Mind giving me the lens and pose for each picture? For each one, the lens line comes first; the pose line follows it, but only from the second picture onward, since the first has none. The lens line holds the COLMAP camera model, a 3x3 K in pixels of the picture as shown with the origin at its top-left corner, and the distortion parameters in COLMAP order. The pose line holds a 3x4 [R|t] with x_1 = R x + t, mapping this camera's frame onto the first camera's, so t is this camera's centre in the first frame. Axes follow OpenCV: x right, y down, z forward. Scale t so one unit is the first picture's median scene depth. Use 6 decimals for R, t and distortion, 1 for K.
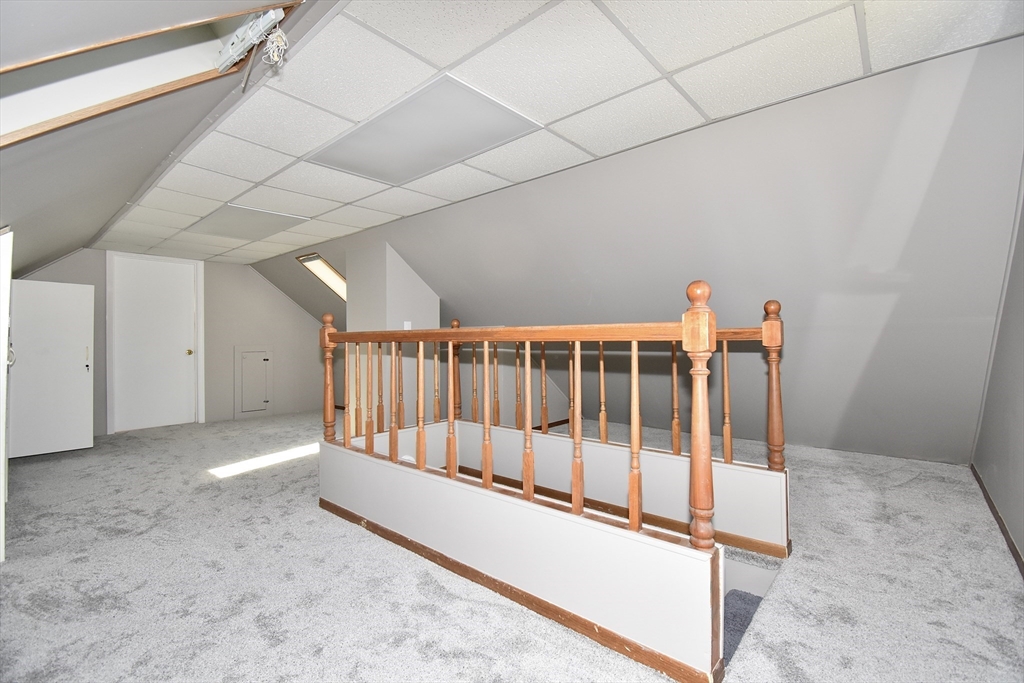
lens RADIAL K [[454.1, 0, 517.1], [0, 454.1, 341.1], [0, 0, 1]] dist [0.024361, -0.027651]
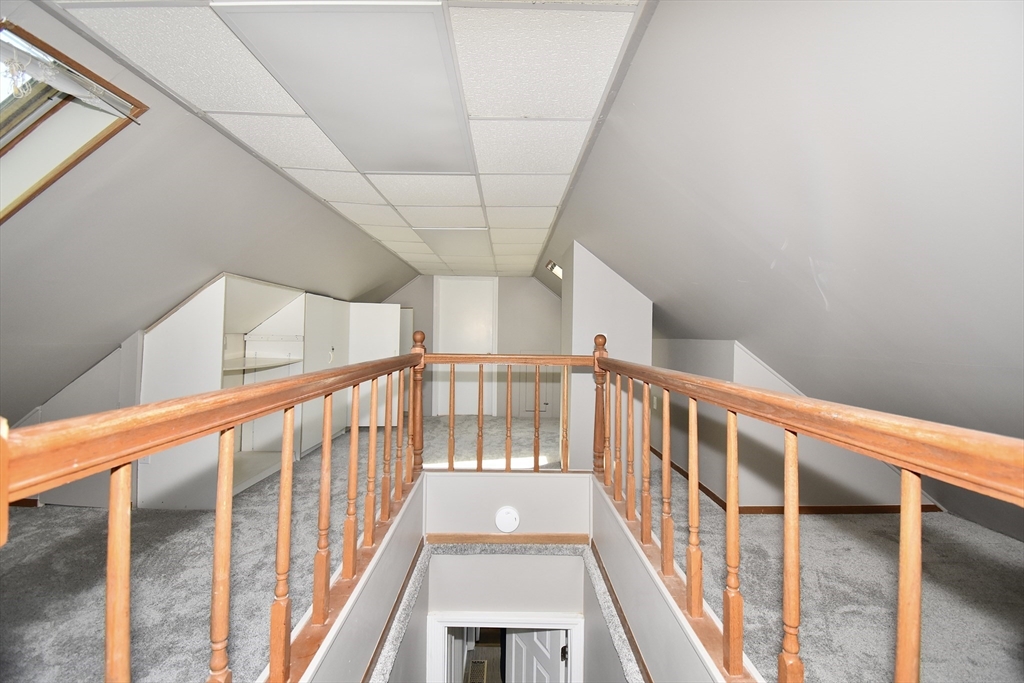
lens RADIAL K [[454.1, 0, 517.1], [0, 454.1, 341.1], [0, 0, 1]] dist [0.024361, -0.027651]
pose [[0.670225, 0.020357, -0.741879, 0.307479], [-0.017489, 0.999779, 0.011635, -0.042079], [0.741952, 0.005177, 0.670433, 0.400902]]
